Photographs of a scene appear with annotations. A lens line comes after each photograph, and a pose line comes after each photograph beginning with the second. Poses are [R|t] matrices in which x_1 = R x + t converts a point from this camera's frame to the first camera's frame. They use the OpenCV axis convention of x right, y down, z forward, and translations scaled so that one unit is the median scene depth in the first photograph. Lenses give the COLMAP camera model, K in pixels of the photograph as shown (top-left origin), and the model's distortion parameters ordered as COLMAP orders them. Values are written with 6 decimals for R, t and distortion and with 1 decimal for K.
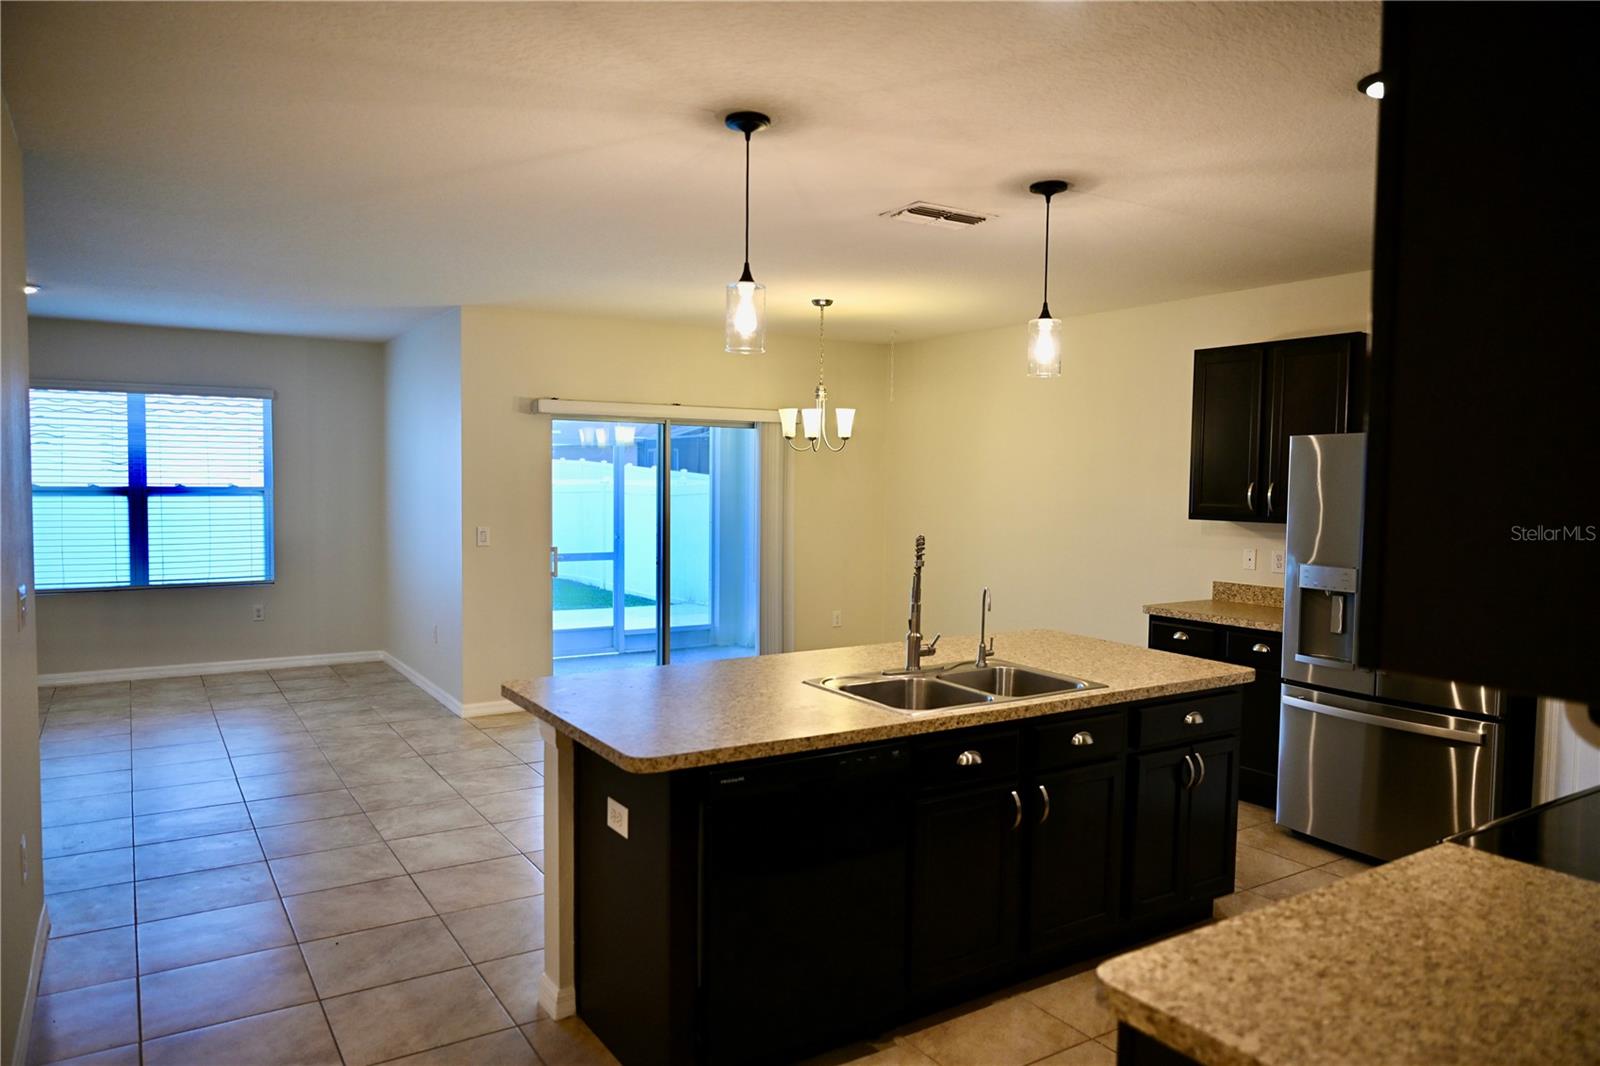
lens RADIAL K [[1065.6, 0, 809.6], [0, 1065.6, 534.4], [0, 0, 1]] dist [-0.007339, -0.001941]
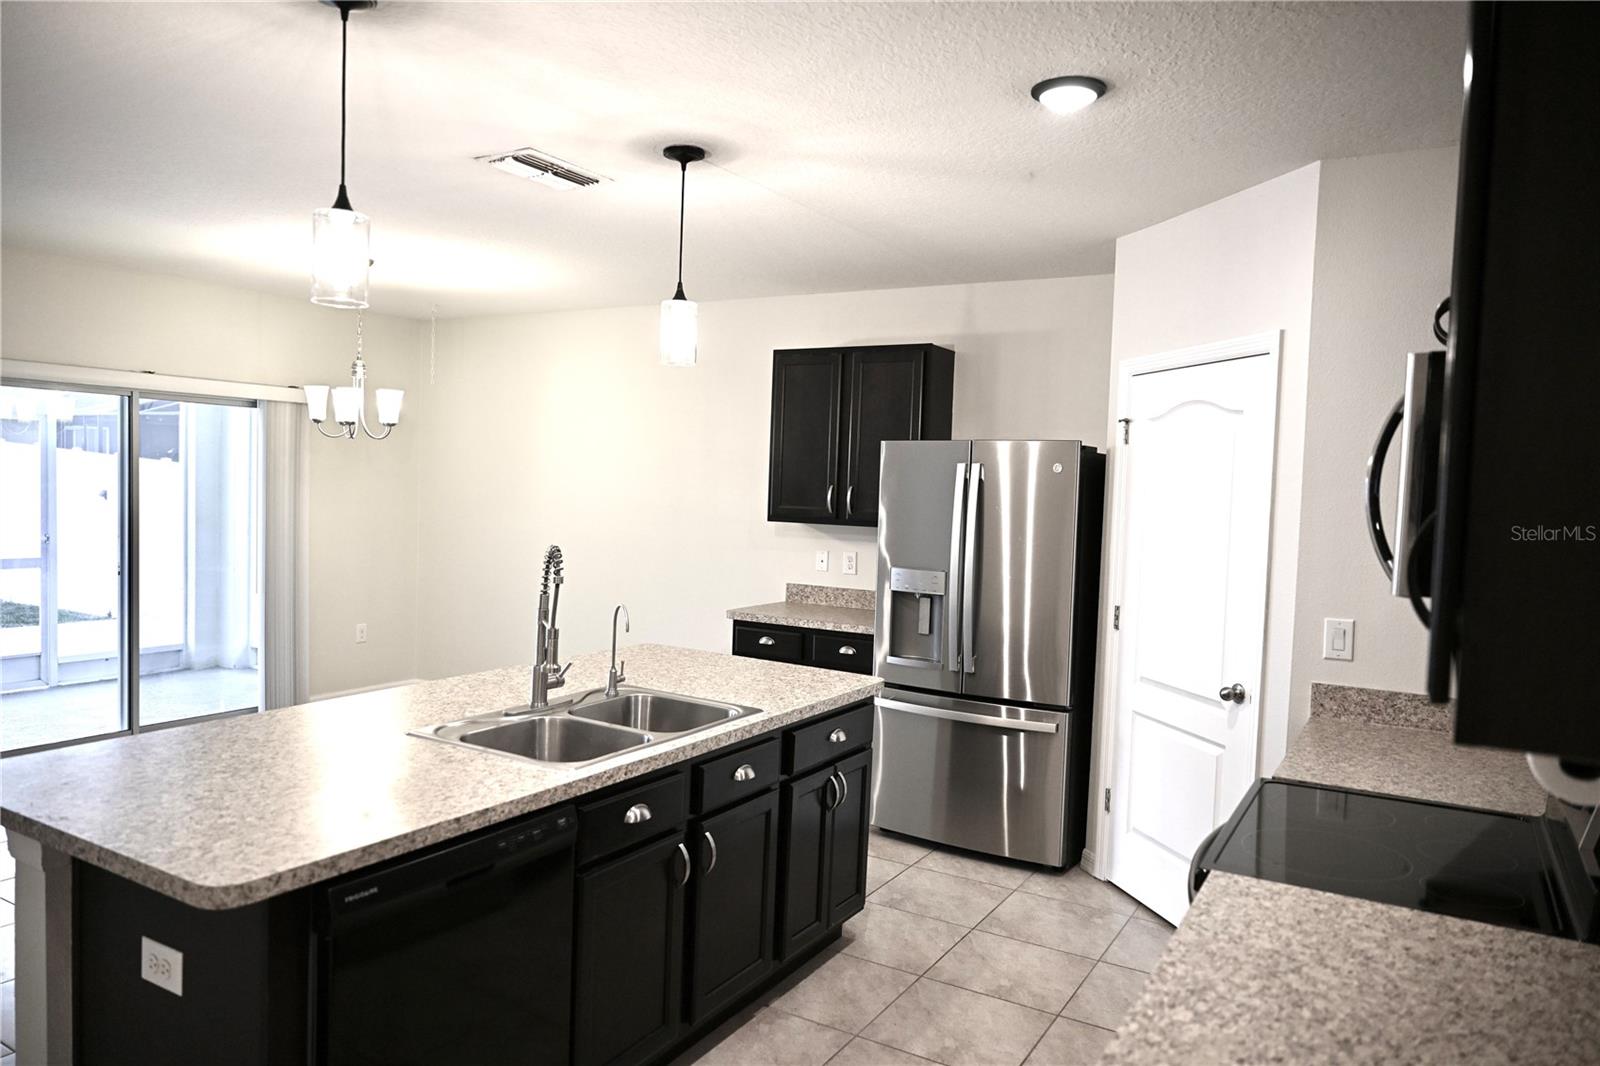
lens RADIAL K [[1068.5, 0, 800.0], [0, 1068.5, 533.0], [0, 0, 1]] dist [-0.009027, 0.003594]
pose [[0.896484, -0.001787, 0.443073, -0.077601], [0.000164, 0.999993, 0.003703, -0.009900], [-0.443076, -0.003247, 0.896478, 0.138953]]
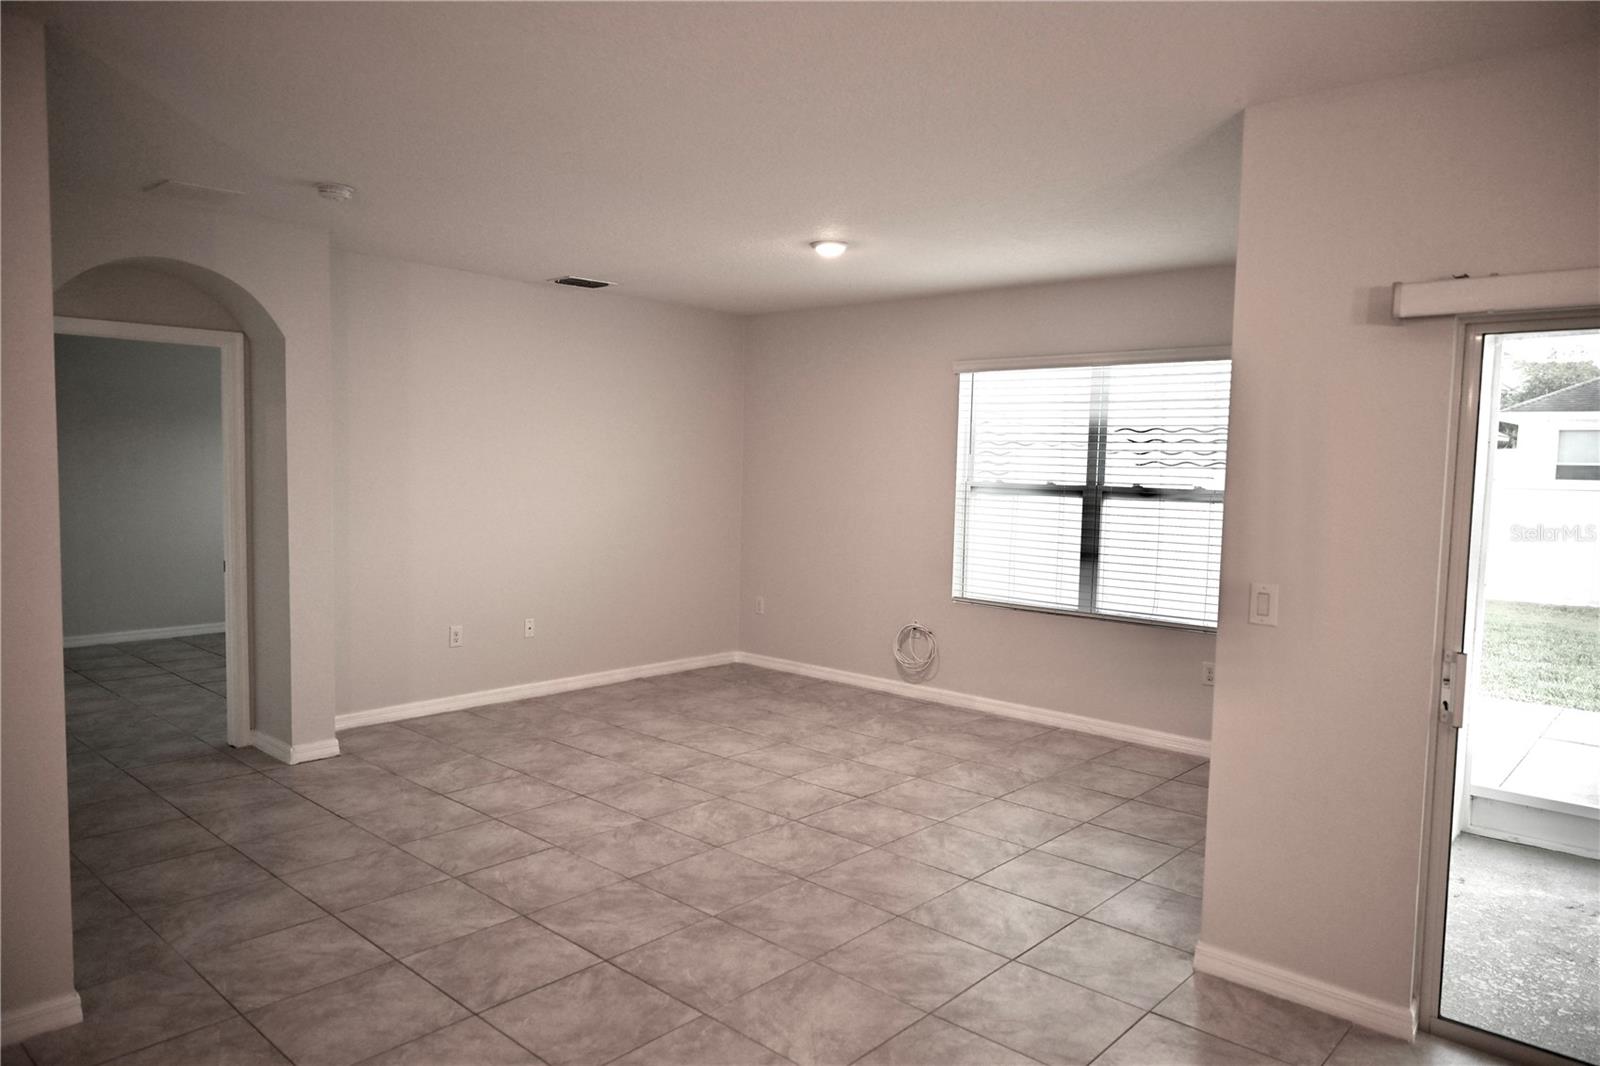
lens RADIAL K [[1072.9, 0, 795.0], [0, 1072.9, 538.7], [0, 0, 1]] dist [-0.004373, 0.003318]
pose [[0.256026, 0.066011, -0.964413, 0.144060], [-0.069470, 0.996343, 0.049754, -0.058732], [0.964170, 0.054260, 0.259675, 1.130036]]
